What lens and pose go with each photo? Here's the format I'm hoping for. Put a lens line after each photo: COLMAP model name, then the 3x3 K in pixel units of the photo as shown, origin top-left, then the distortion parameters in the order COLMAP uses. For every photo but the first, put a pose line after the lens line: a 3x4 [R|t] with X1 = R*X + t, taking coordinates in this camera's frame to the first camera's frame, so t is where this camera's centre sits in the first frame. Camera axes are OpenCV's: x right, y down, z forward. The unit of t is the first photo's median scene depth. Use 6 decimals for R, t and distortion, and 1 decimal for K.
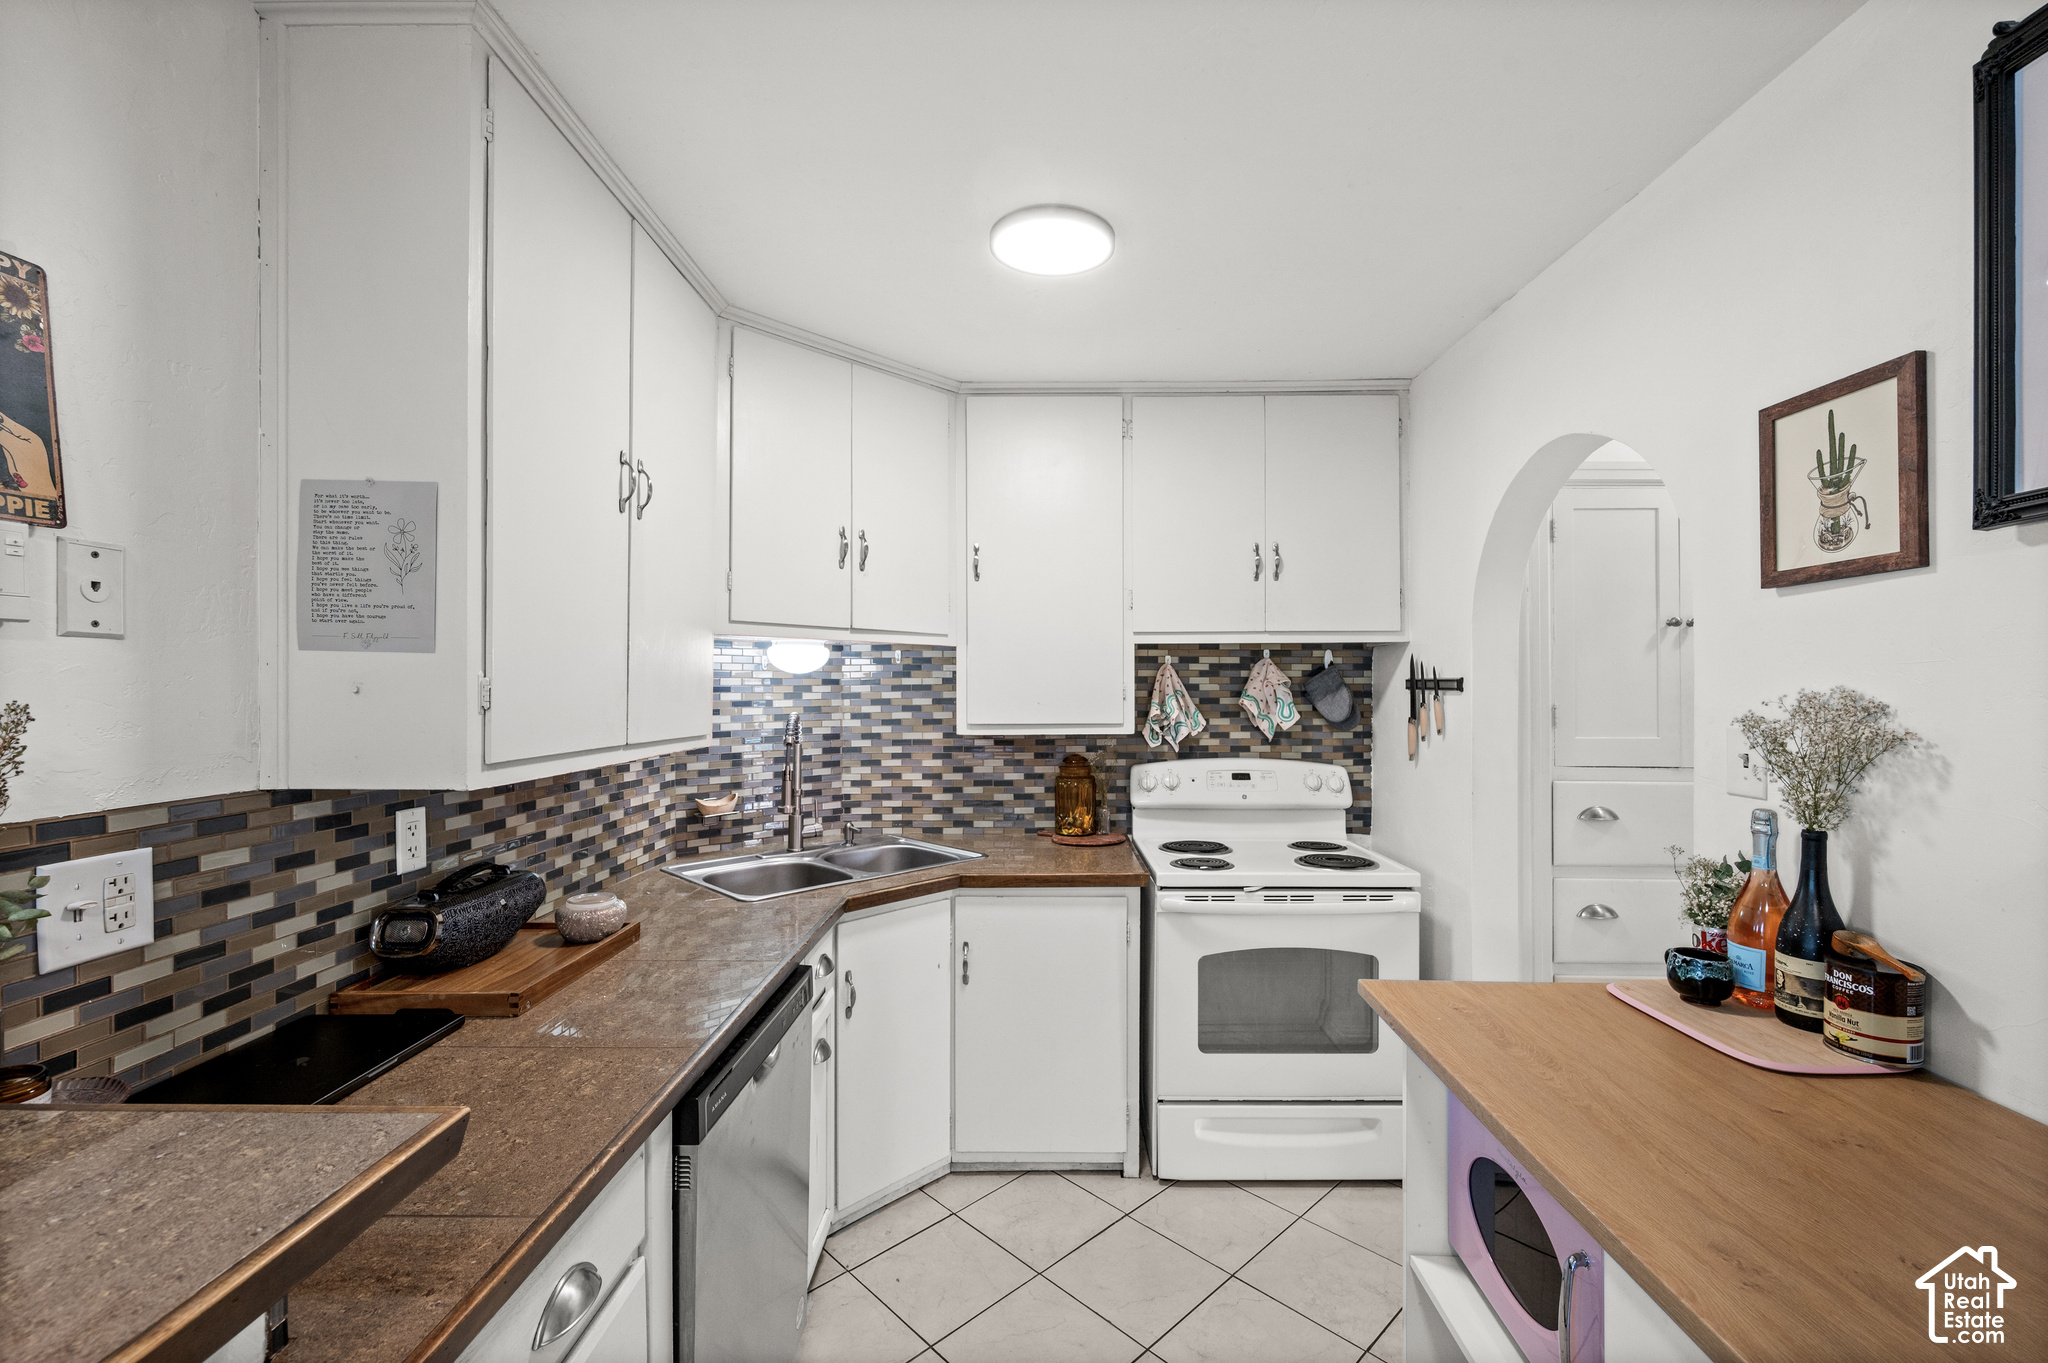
lens RADIAL K [[874.9, 0, 1019.6], [0, 874.9, 684.6], [0, 0, 1]] dist [-0.000239, -0.000506]
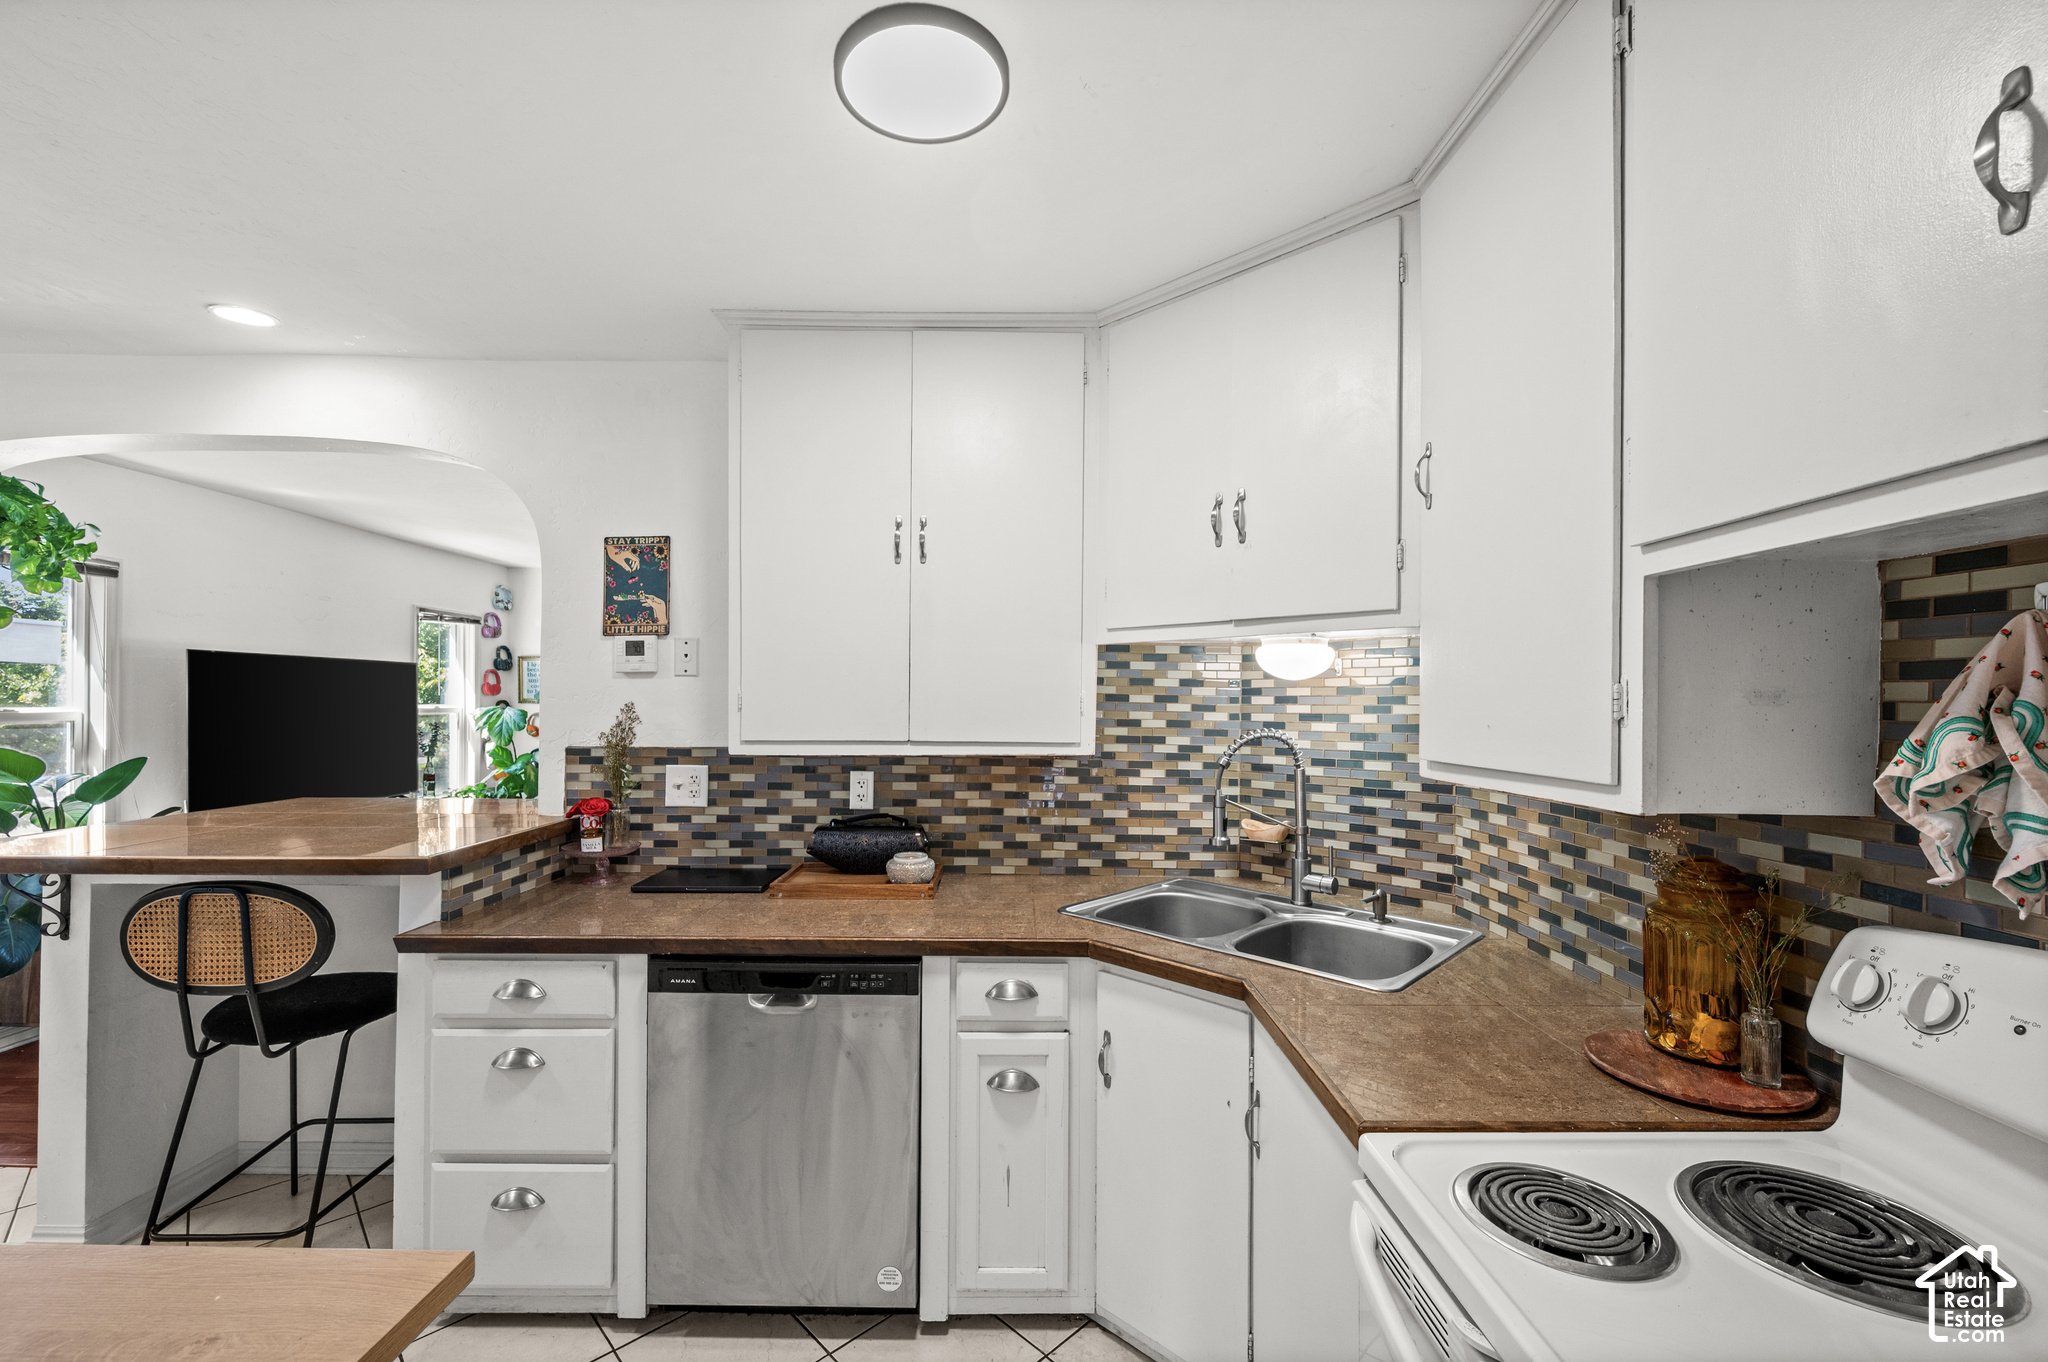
lens RADIAL K [[834.5, 0, 1020.9], [0, 834.5, 692.8], [0, 0, 1]] dist [-0.000602, -0.000467]
pose [[0.006500, -0.008380, -0.999944, 0.796660], [0.000545, 0.999965, -0.008377, 0.007435], [0.999979, -0.000490, 0.006505, 1.175964]]
